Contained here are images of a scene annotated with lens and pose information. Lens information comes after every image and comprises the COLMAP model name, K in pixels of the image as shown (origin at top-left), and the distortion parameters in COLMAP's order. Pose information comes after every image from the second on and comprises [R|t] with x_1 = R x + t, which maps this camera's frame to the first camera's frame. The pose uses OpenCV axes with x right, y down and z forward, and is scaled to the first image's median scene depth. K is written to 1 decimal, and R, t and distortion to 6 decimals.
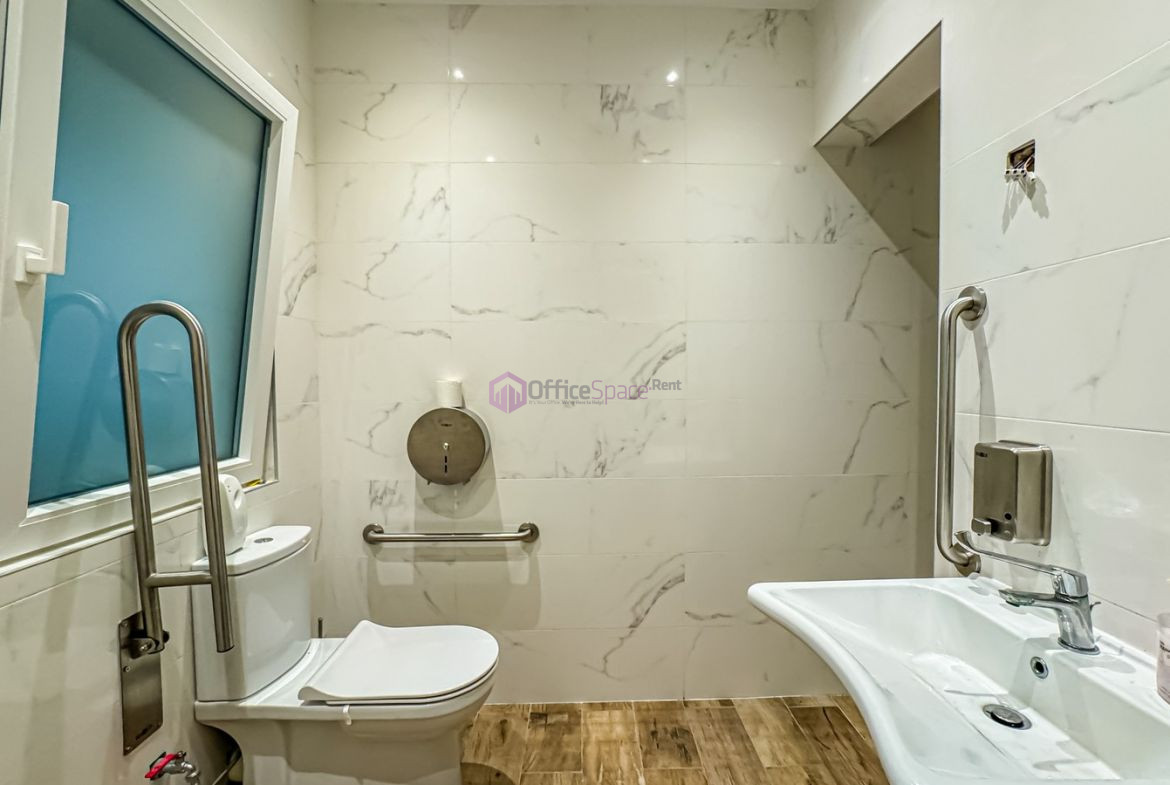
lens RADIAL K [[515.8, 0, 601.5], [0, 515.8, 398.4], [0, 0, 1]] dist [-0.024514, 0.013422]
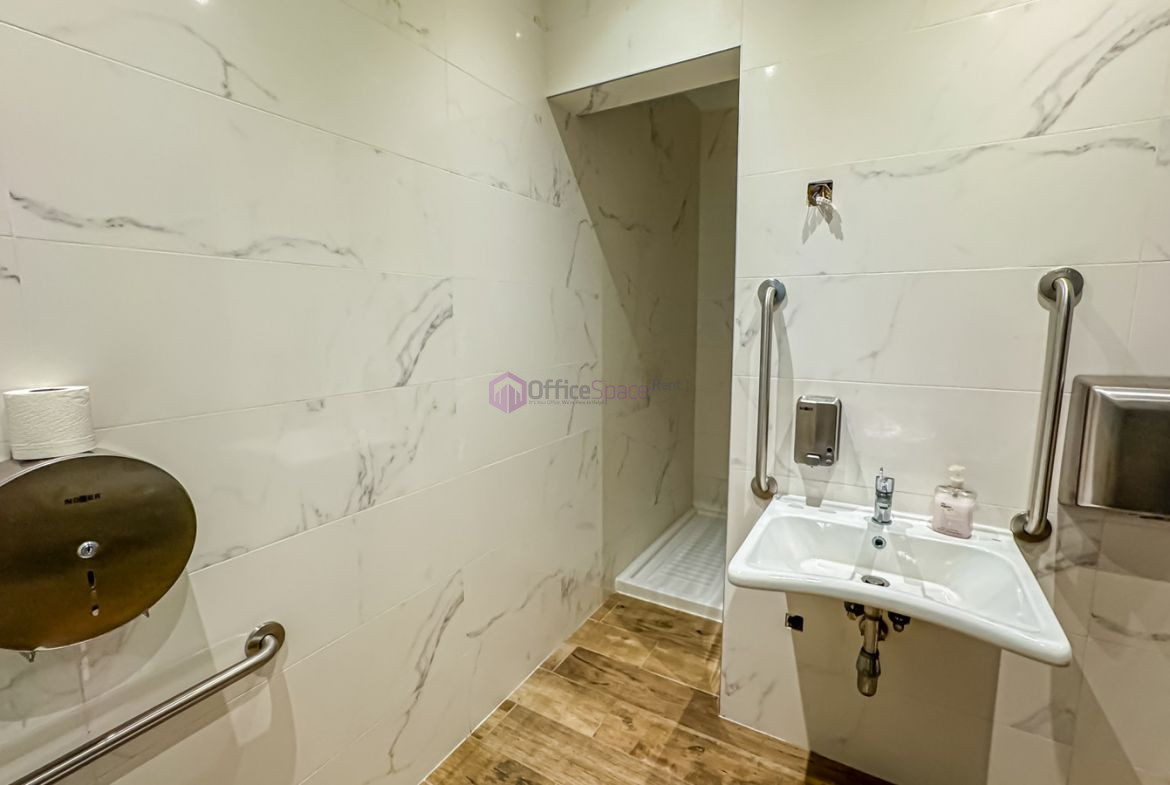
lens RADIAL K [[515.8, 0, 588.8], [0, 515.8, 391.5], [0, 0, 1]] dist [-0.024514, 0.013422]
pose [[0.537157, -0.113236, 0.835847, -0.389989], [0.035498, 0.993105, 0.111728, -0.060471], [-0.842735, -0.030344, 0.537472, 0.416335]]
